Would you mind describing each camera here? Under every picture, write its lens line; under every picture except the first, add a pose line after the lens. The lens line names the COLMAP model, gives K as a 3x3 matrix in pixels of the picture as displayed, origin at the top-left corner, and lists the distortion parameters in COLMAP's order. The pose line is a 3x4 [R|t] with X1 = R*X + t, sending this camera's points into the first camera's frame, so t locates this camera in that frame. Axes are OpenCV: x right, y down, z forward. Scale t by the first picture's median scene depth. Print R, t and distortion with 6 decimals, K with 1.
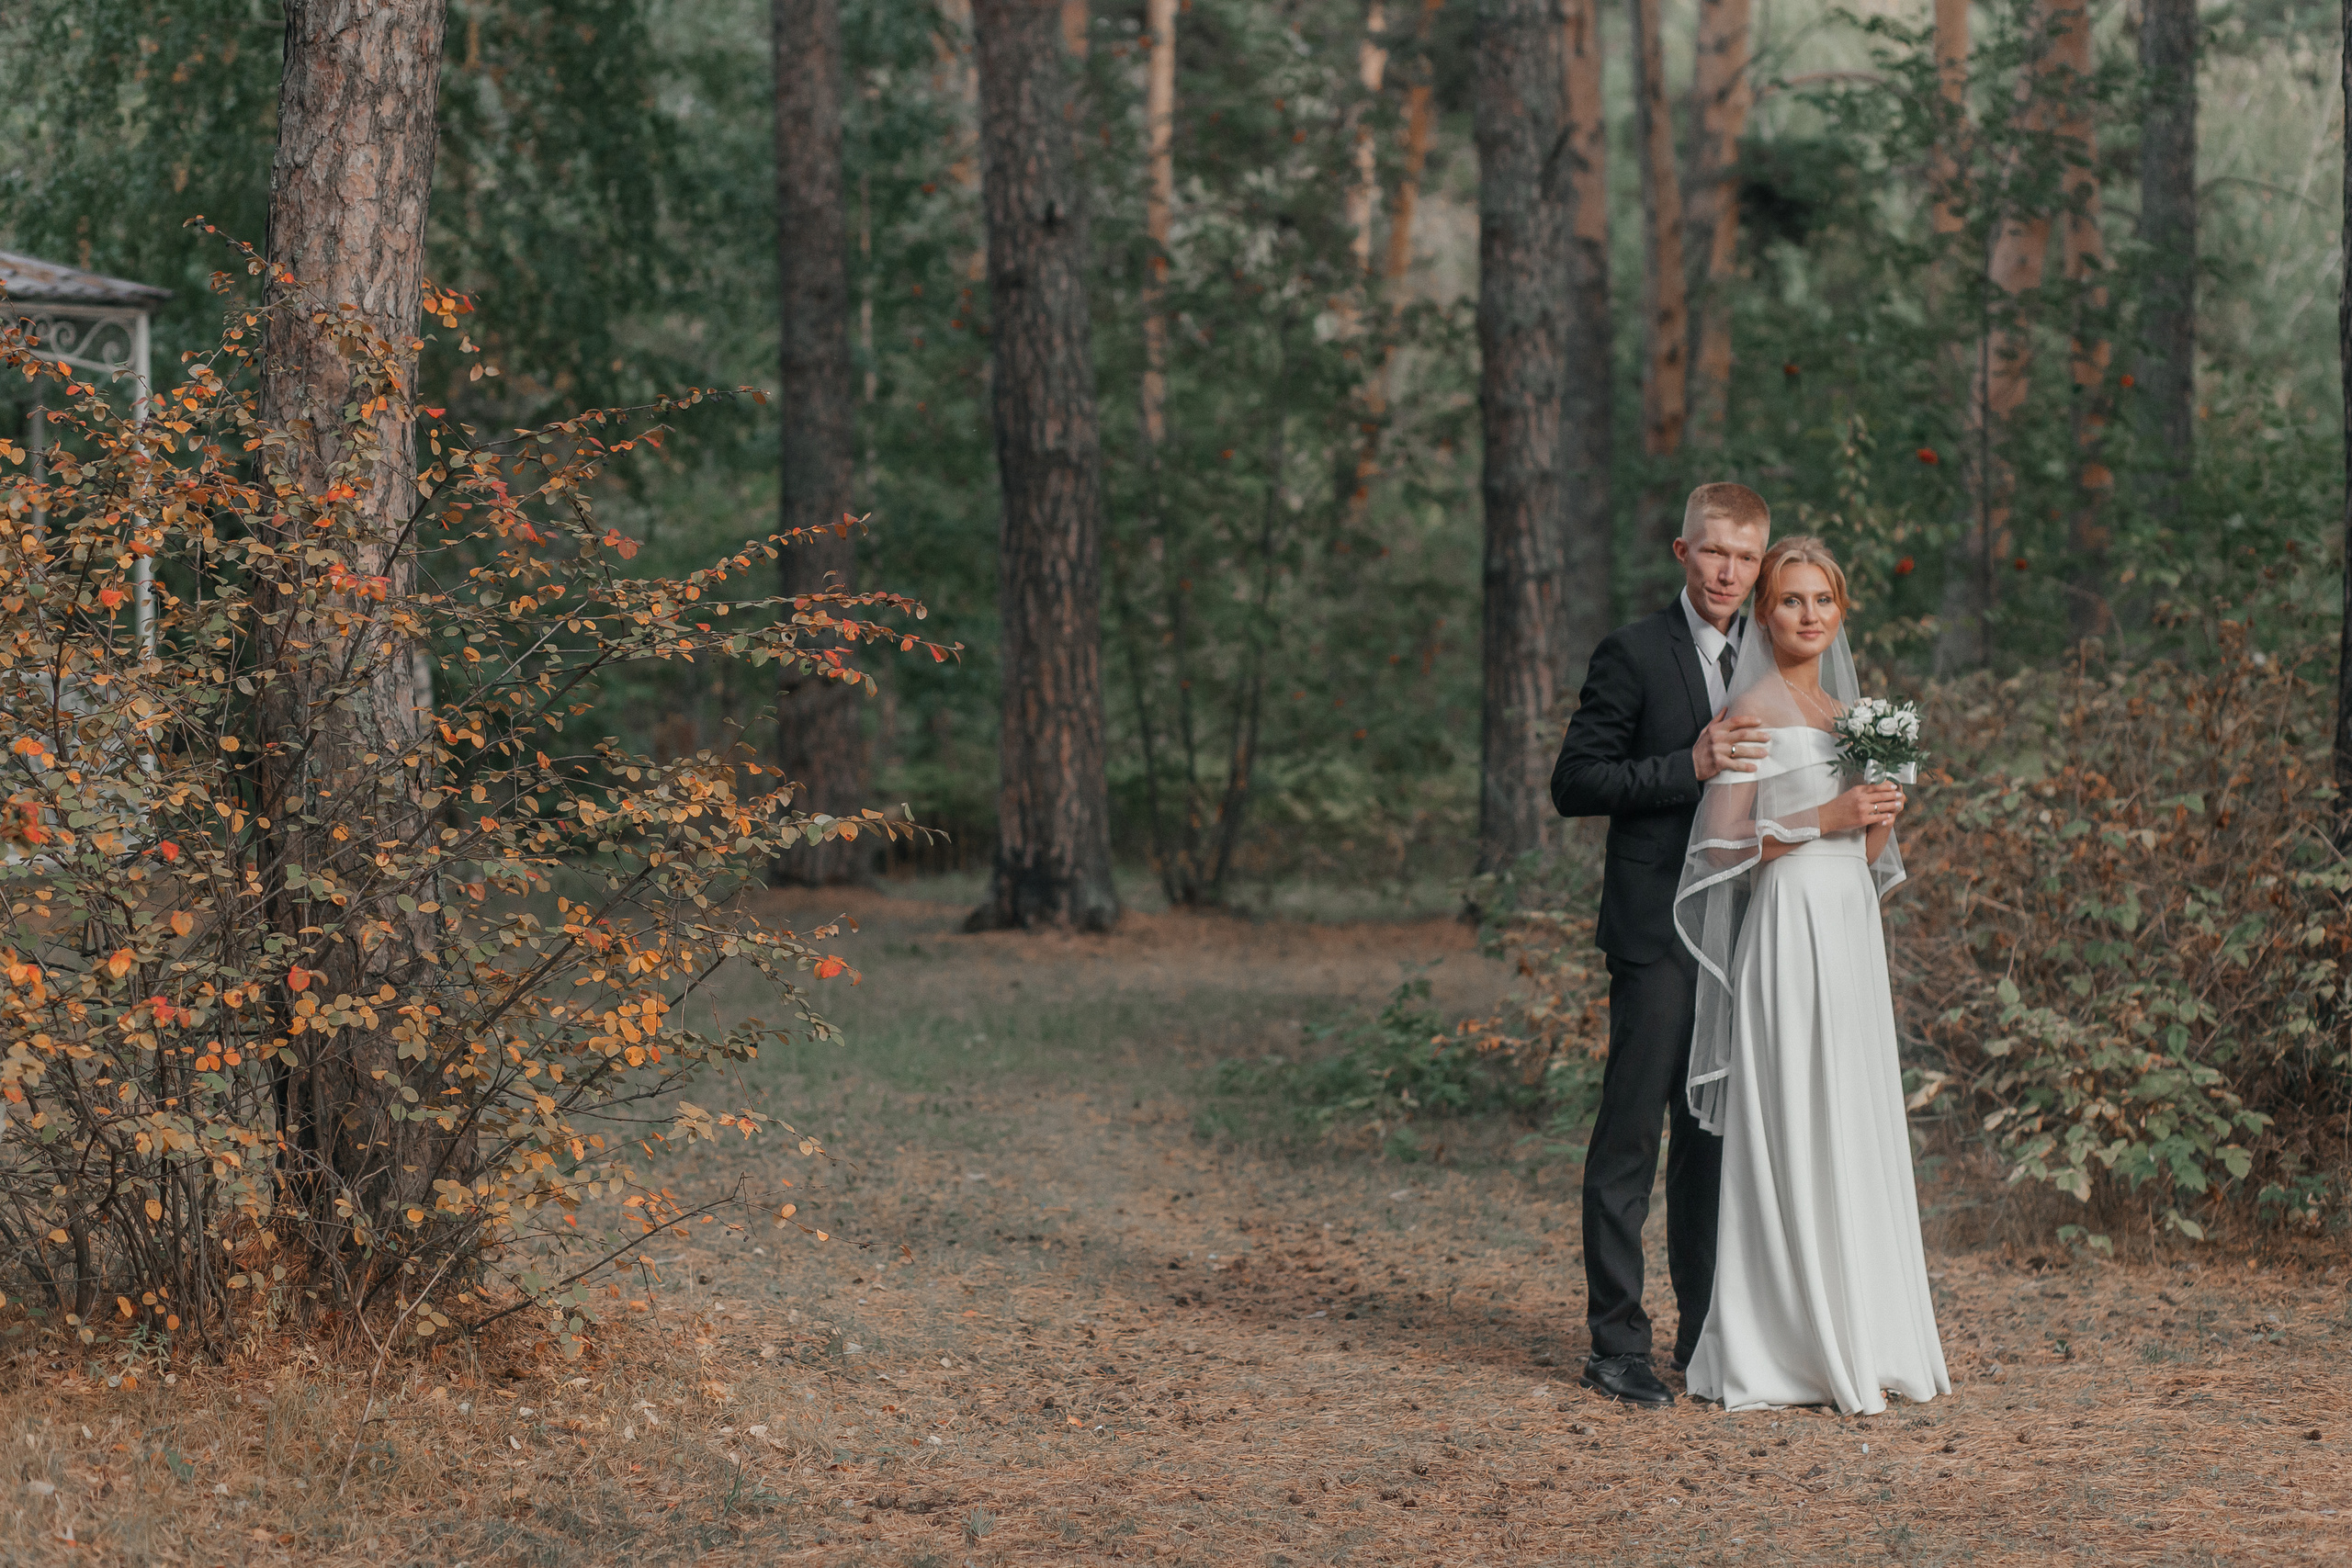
lens RADIAL K [[6035.8, 0, 1176.0], [0, 6035.8, 784.0], [0, 0, 1]] dist [0.063564, -0.201995]
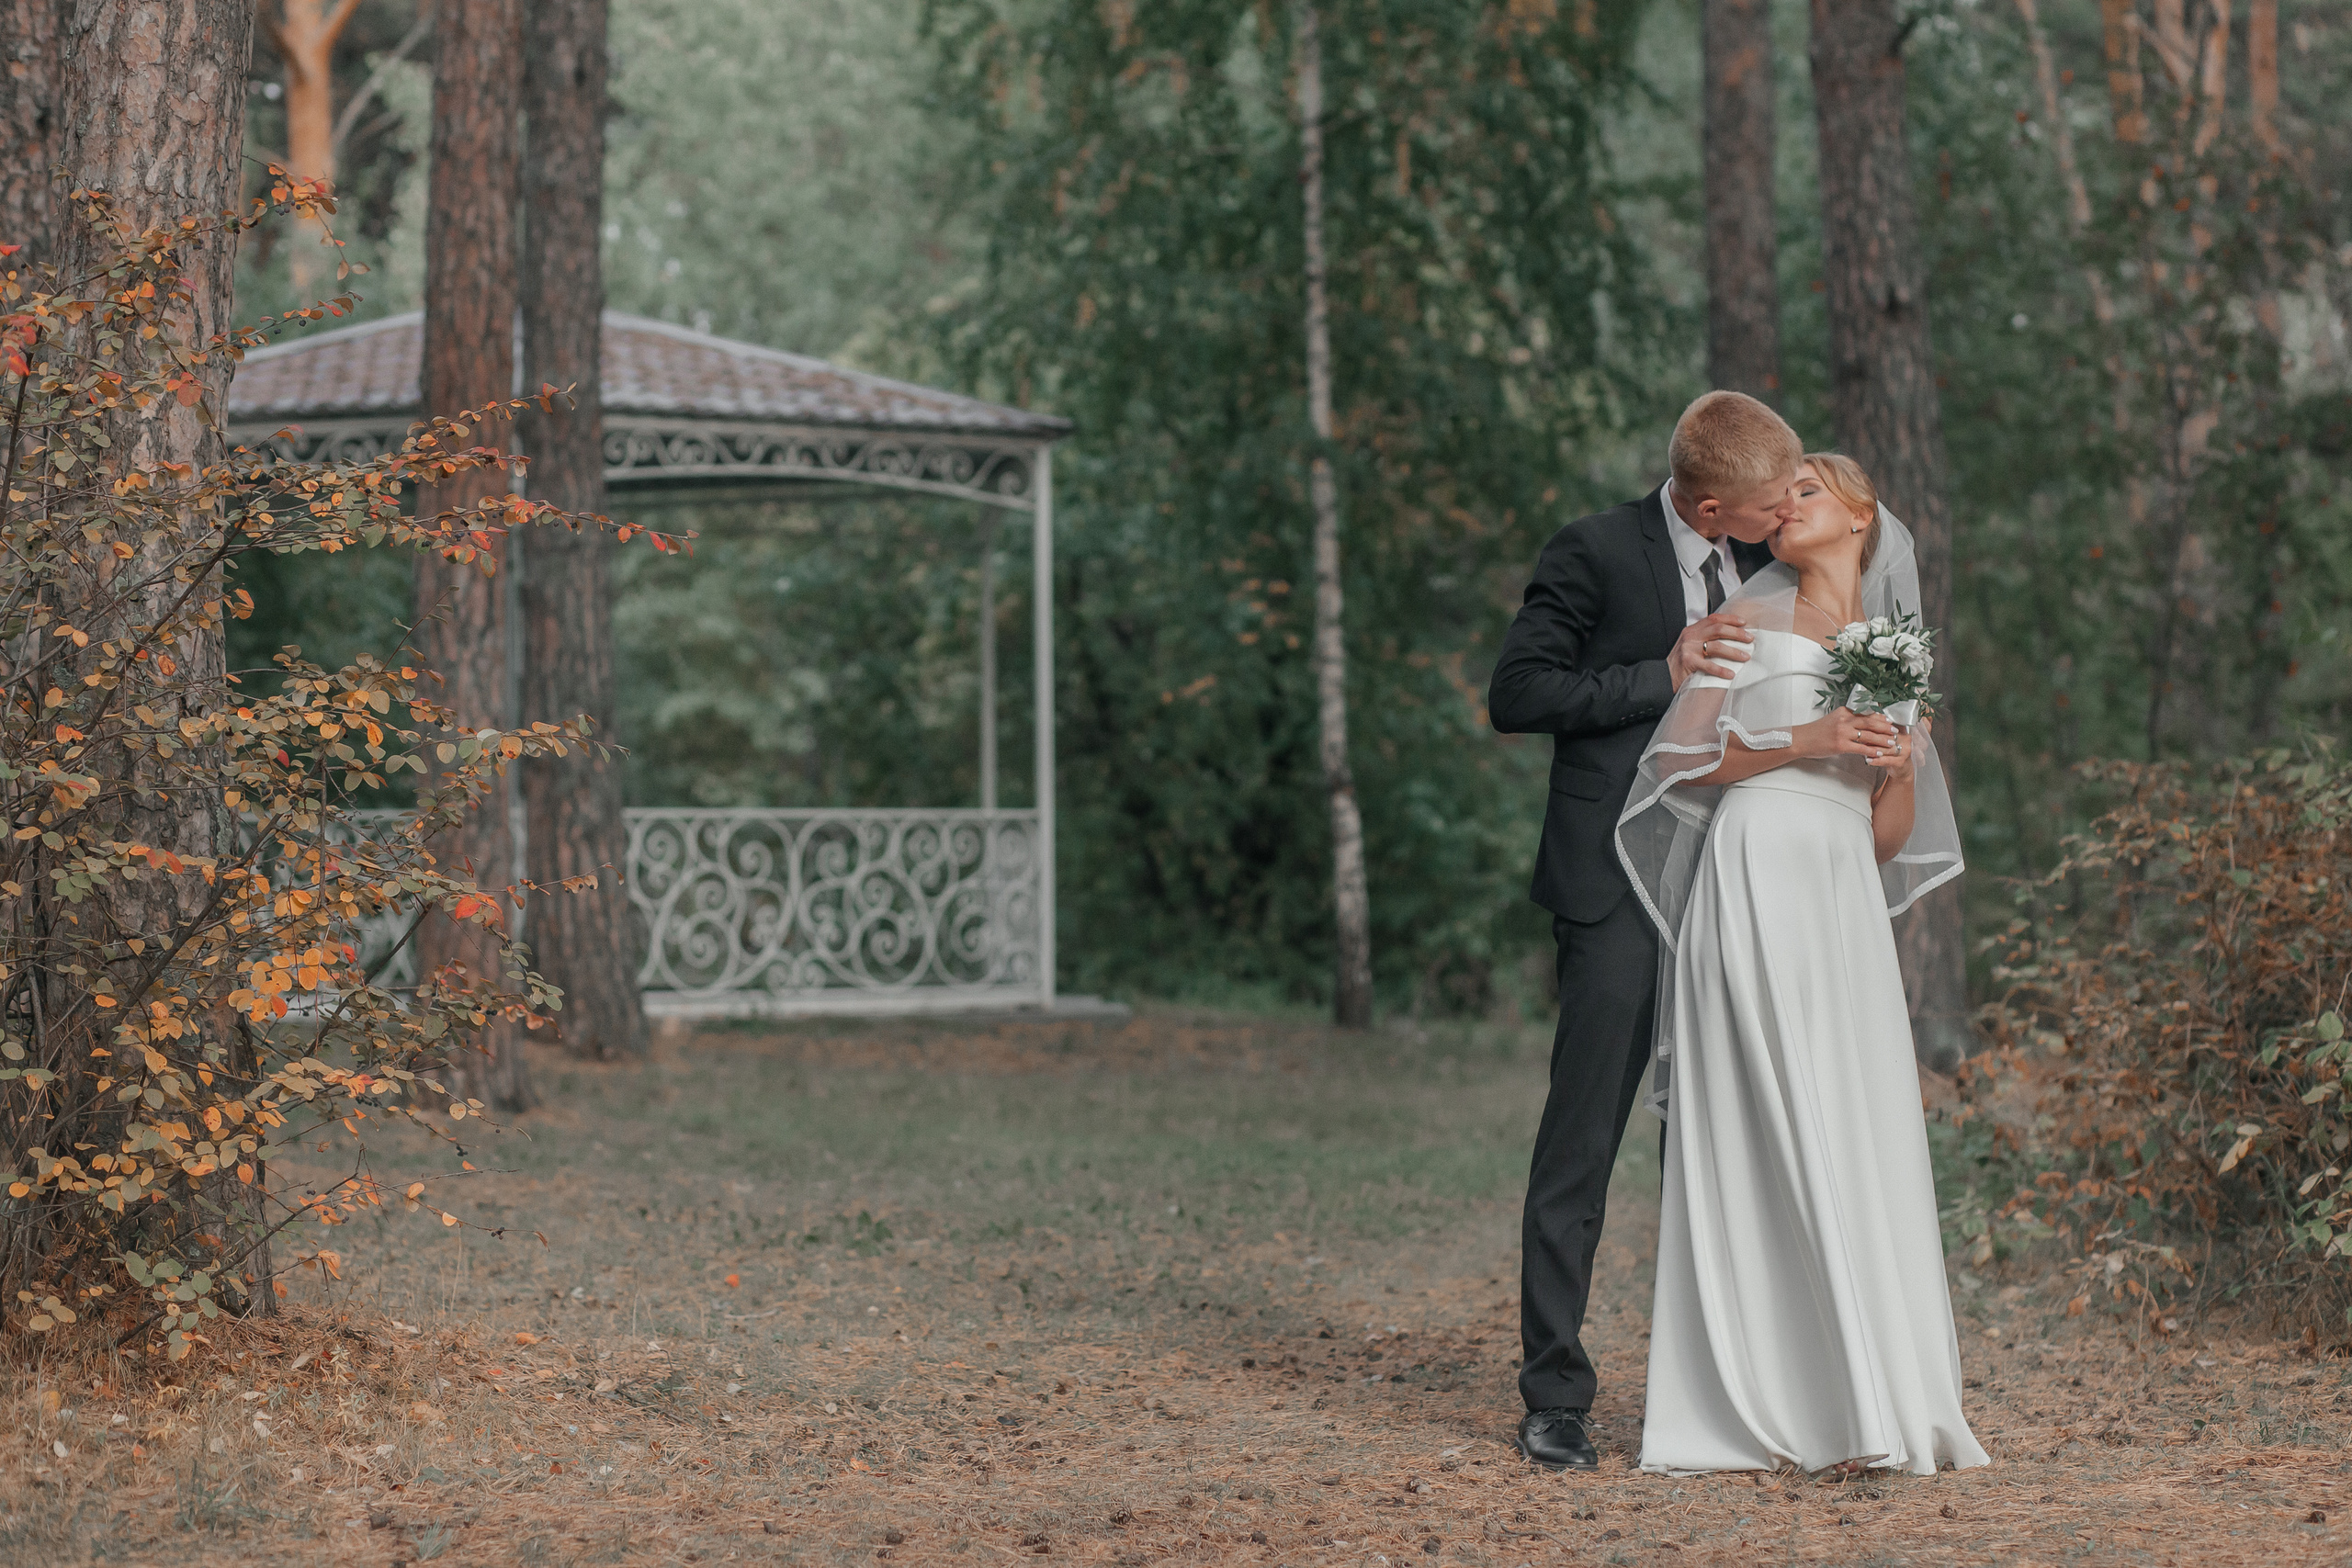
lens RADIAL K [[6132.0, 0, 1176.0], [0, 6132.0, 784.0], [0, 0, 1]] dist [0.089417, -0.962562]
pose [[0.975819, -0.003890, -0.218544, 0.207115], [-0.004286, 0.999309, -0.036923, 0.040815], [0.218536, 0.036967, 0.975128, 0.159775]]
